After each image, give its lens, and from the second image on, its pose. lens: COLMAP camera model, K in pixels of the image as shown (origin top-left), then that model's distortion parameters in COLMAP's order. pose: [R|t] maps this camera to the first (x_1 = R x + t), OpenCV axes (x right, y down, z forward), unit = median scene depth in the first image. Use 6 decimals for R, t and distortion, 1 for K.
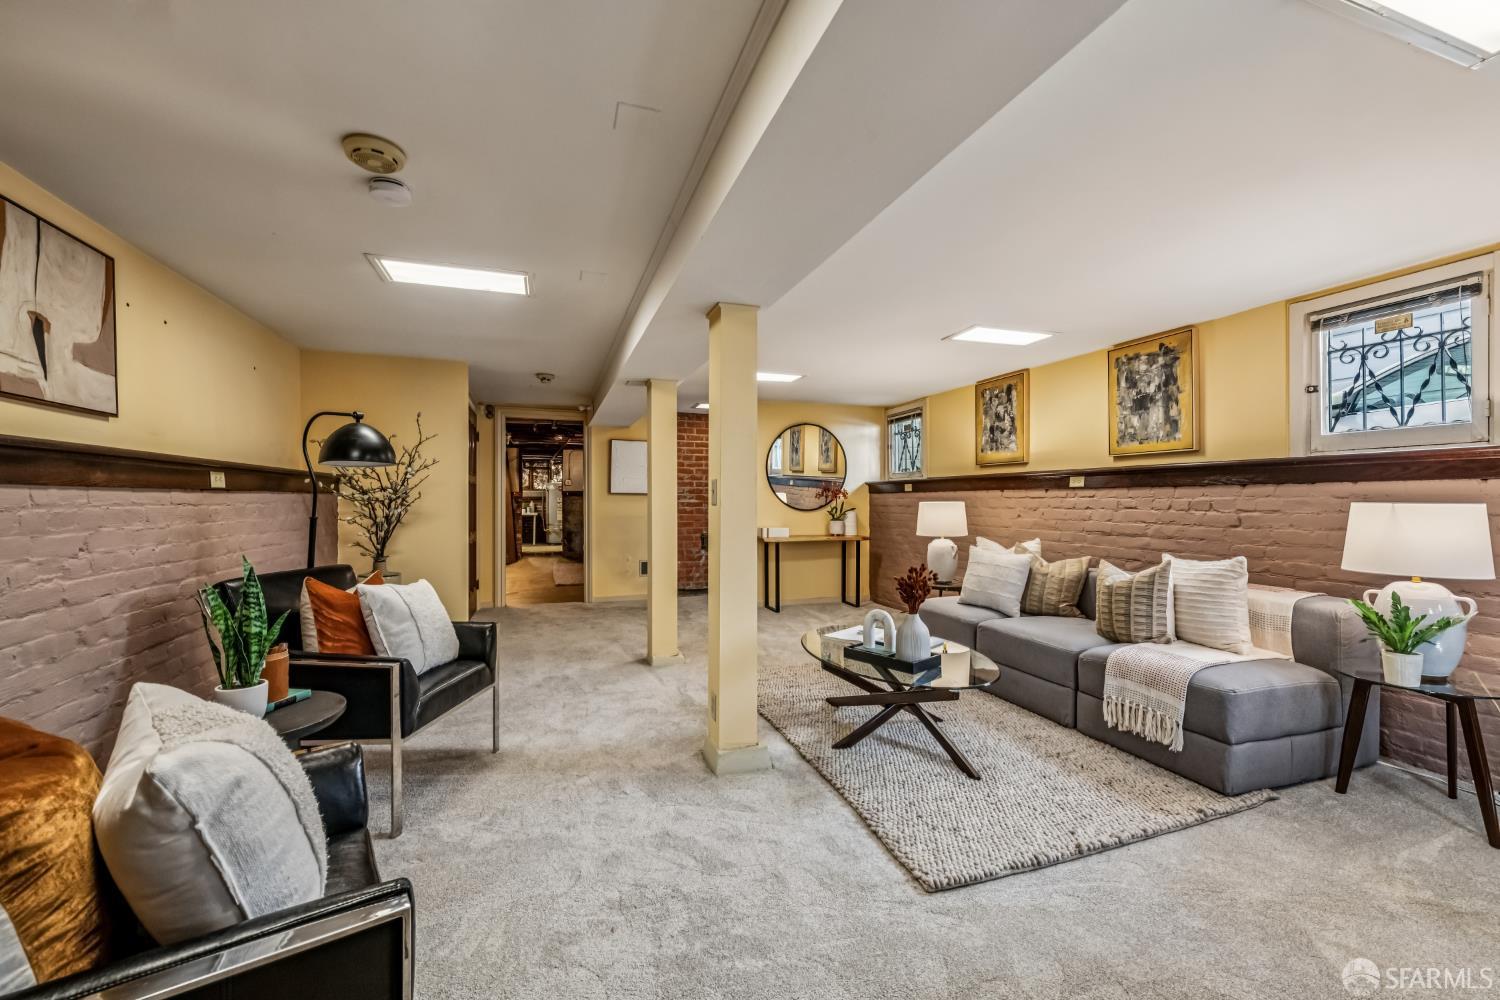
lens RADIAL K [[594.5, 0, 745.1], [0, 594.5, 497.9], [0, 0, 1]] dist [-0.000171, -0.001660]
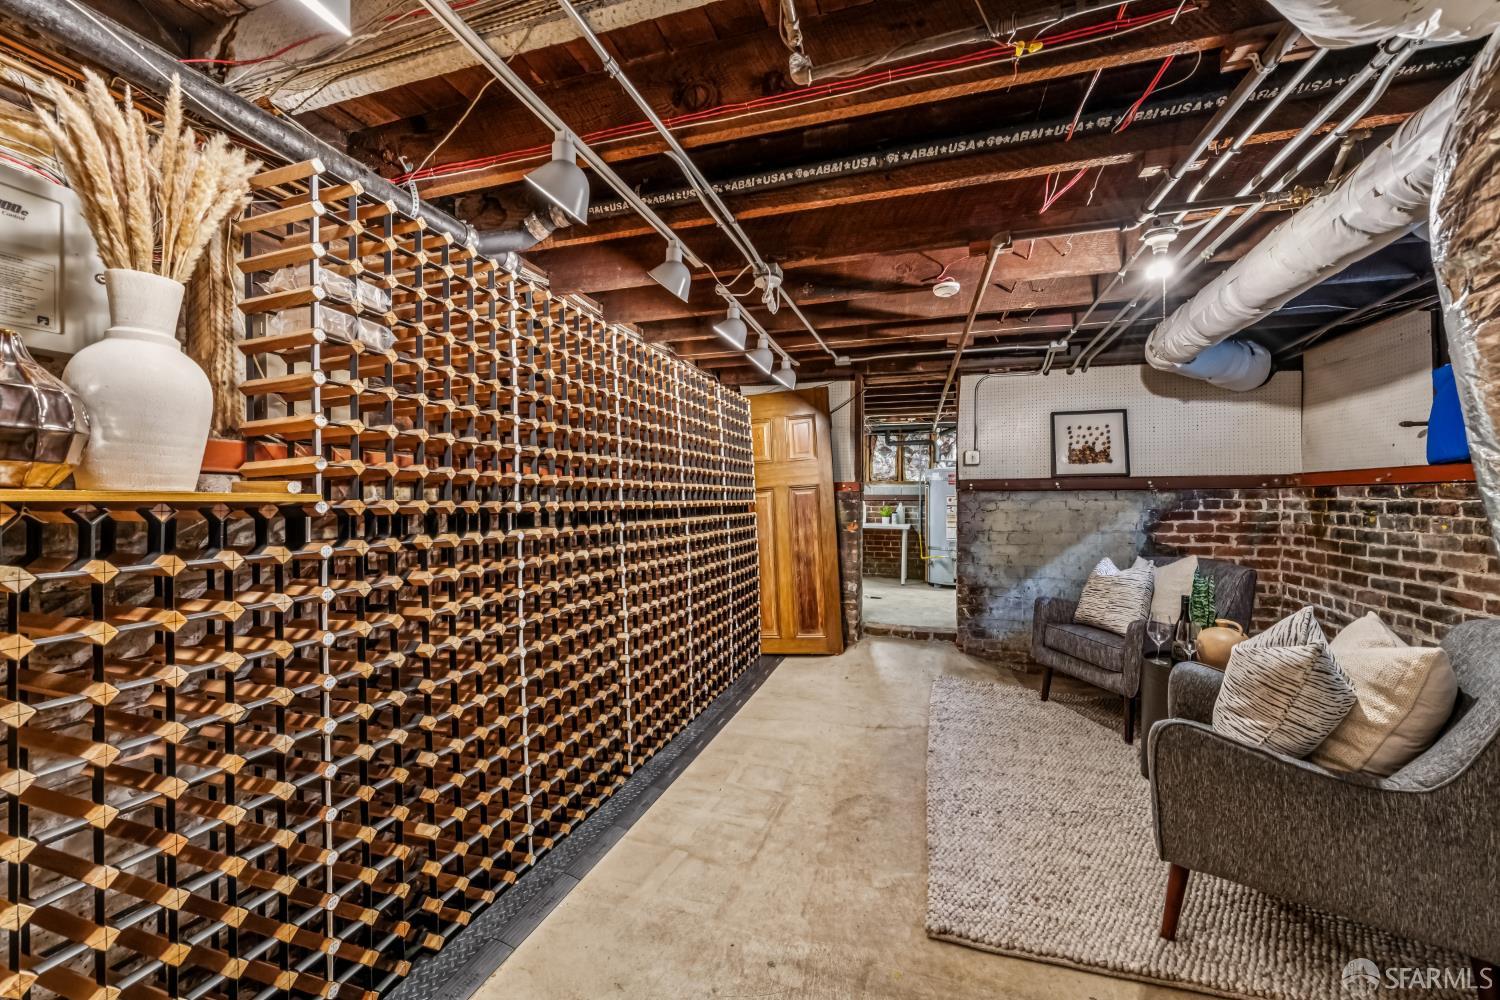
lens RADIAL K [[594.5, 0, 744.3], [0, 594.5, 497.5], [0, 0, 1]] dist [-0.000171, -0.001660]
pose [[0.802049, 0.004332, -0.597242, -0.147575], [-0.003867, 0.999990, 0.002061, -0.000058], [0.597245, 0.000657, 0.802058, 0.477461]]
